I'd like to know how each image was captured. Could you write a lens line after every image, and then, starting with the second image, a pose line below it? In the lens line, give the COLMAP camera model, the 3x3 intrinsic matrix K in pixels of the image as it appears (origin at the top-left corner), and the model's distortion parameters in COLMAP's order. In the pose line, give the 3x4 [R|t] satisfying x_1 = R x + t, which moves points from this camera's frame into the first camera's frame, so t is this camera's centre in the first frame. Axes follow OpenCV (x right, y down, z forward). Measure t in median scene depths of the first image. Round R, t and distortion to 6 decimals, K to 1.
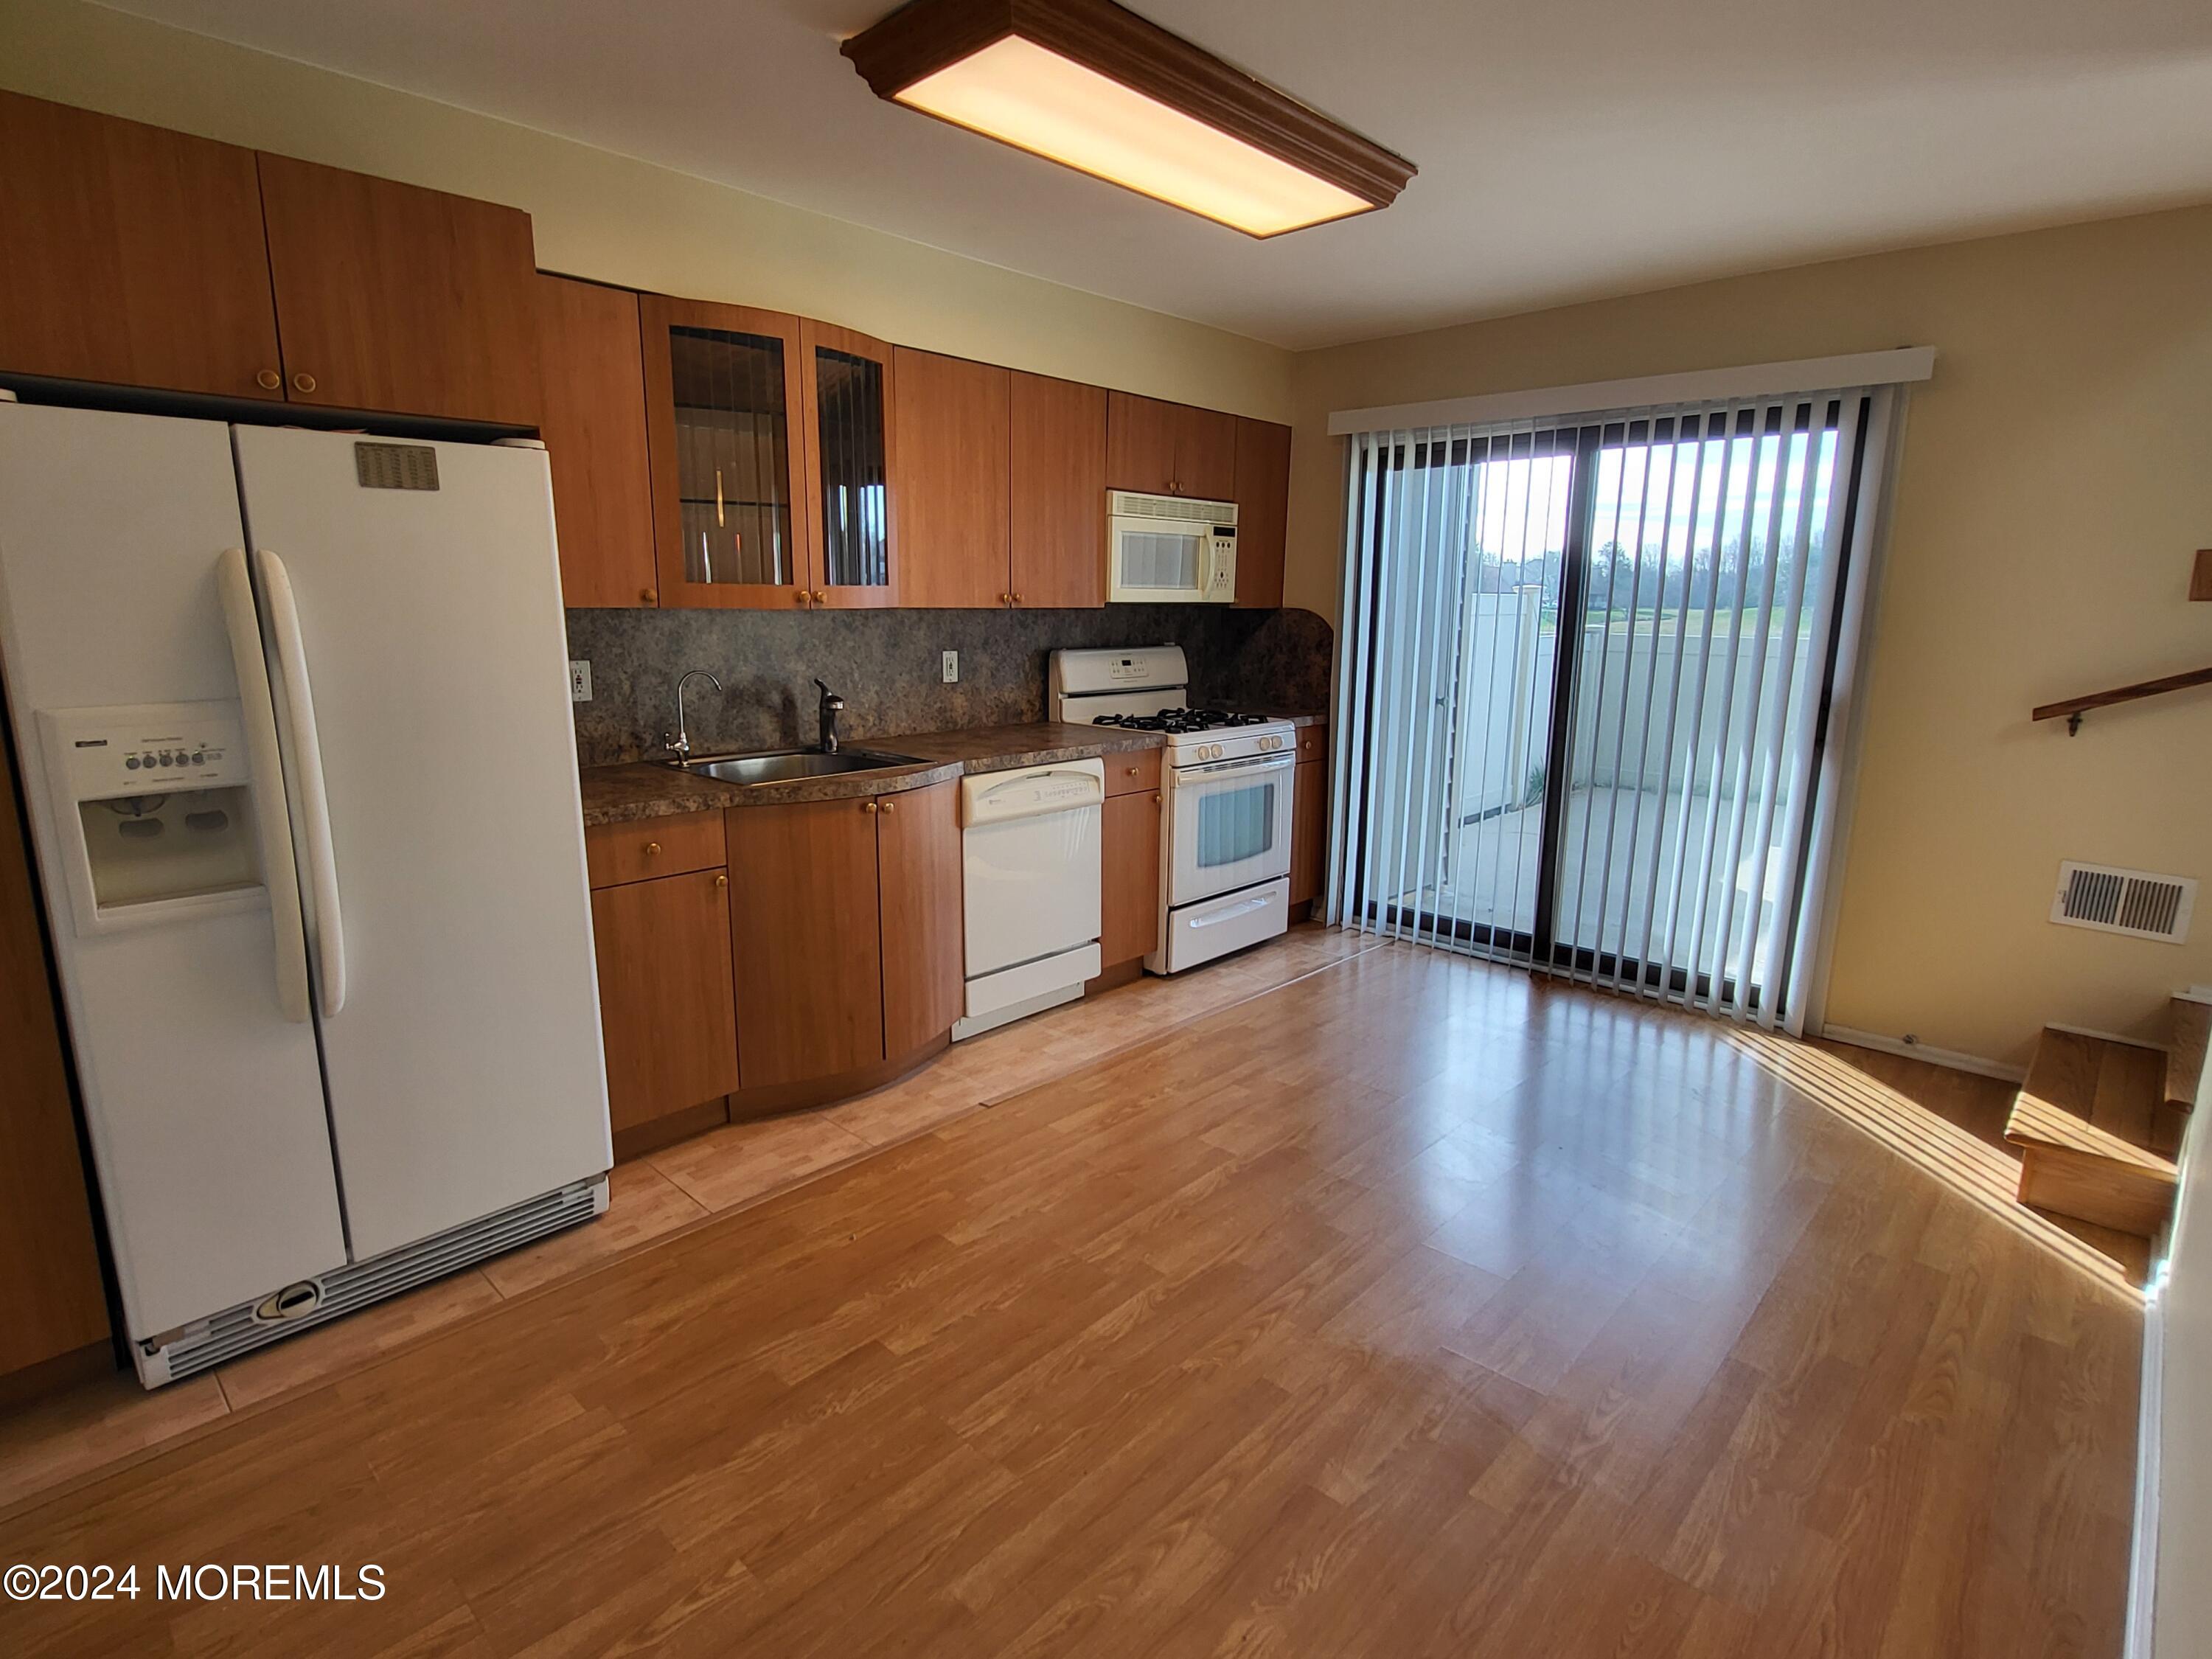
lens RADIAL K [[1125.1, 0, 1103.4], [0, 1125.1, 828.4], [0, 0, 1]] dist [0.003292, -0.002322]
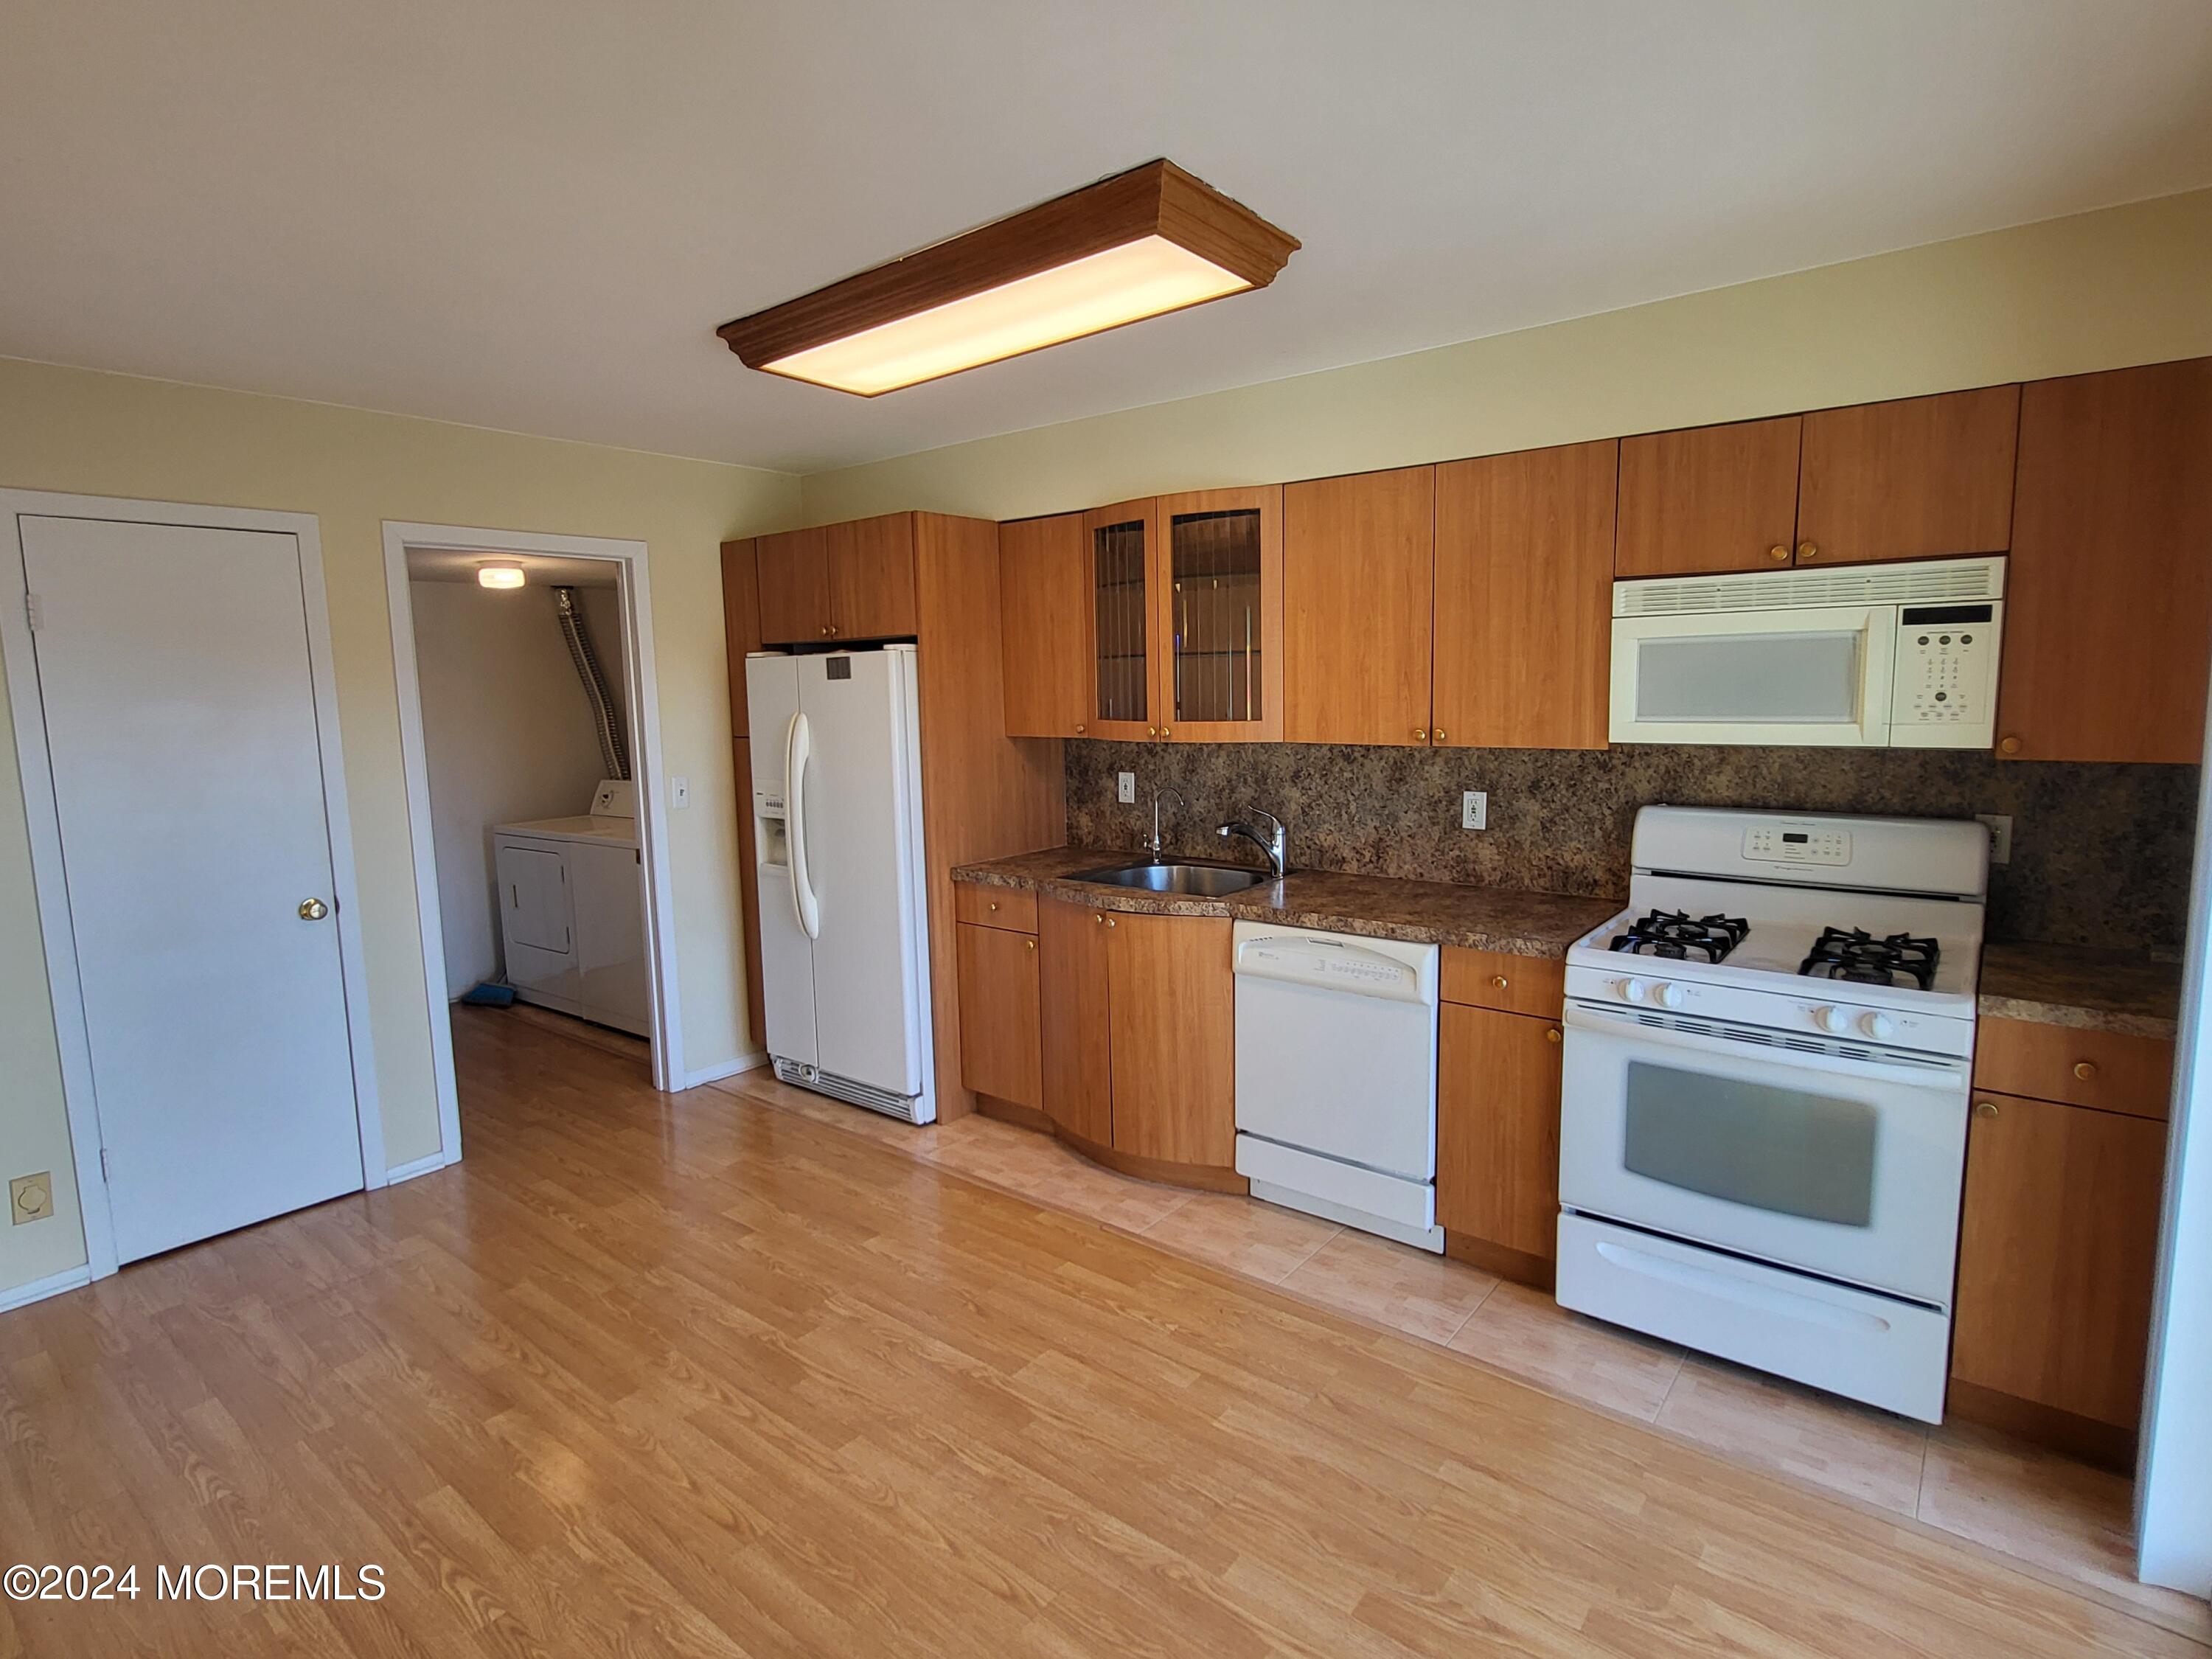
lens RADIAL K [[1125.1, 0, 1089.4], [0, 1125.1, 835.0], [0, 0, 1]] dist [0.003292, -0.002322]
pose [[0.081478, 0.126314, -0.988639, 0.798646], [-0.181399, 0.977248, 0.109909, -0.197630], [0.980028, 0.170383, 0.102537, 0.758022]]
